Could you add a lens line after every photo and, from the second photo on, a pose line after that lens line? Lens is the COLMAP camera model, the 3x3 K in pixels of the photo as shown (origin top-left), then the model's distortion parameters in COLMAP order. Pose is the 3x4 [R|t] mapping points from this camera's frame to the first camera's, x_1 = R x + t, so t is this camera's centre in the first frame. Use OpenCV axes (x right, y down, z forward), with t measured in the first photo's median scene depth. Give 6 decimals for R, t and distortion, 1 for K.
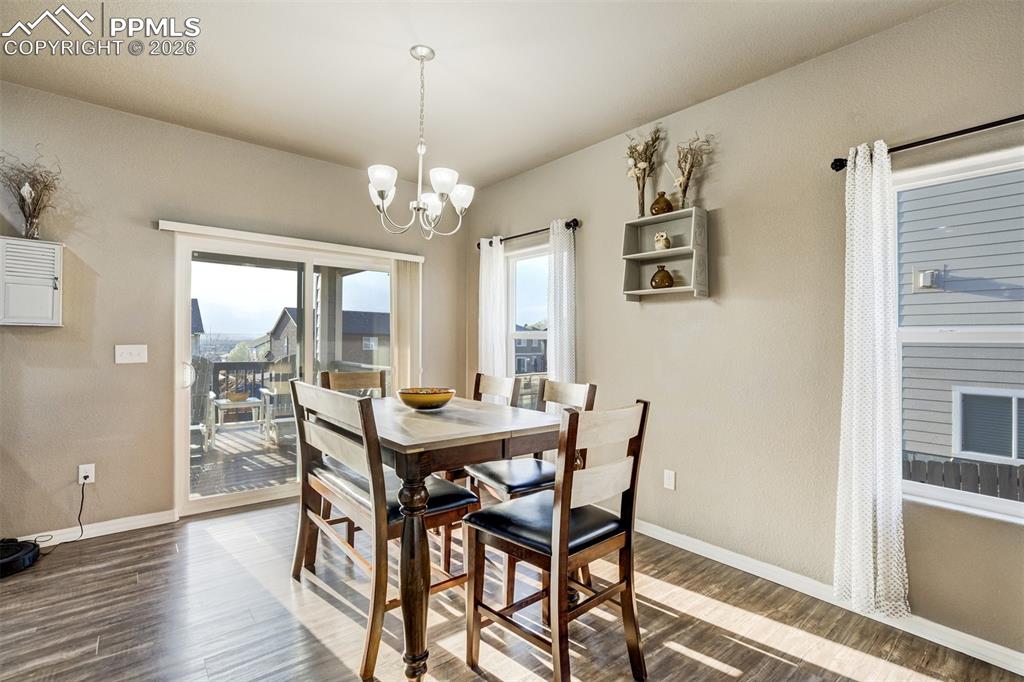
lens RADIAL K [[478.6, 0, 510.1], [0, 478.6, 343.4], [0, 0, 1]] dist [-0.021625, 0.007628]
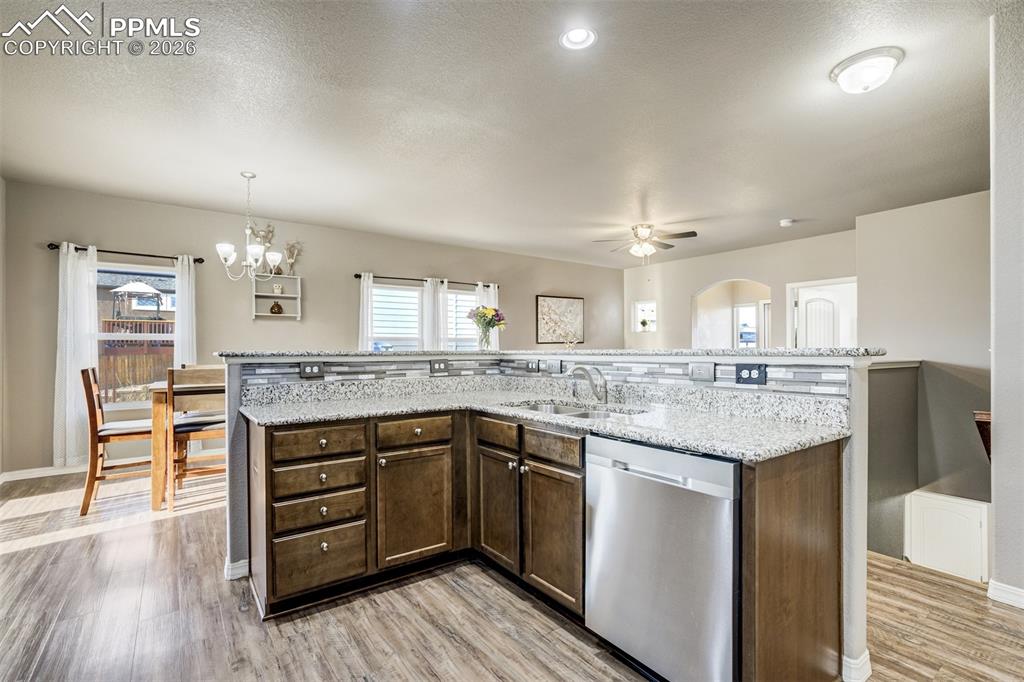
lens RADIAL K [[478.6, 0, 512.1], [0, 478.6, 344.3], [0, 0, 1]] dist [-0.021625, 0.007628]
pose [[0.112541, -0.002665, 0.993644, -1.437759], [-0.004552, 0.999985, 0.003198, -0.006614], [-0.993637, -0.004883, 0.112527, -0.124441]]
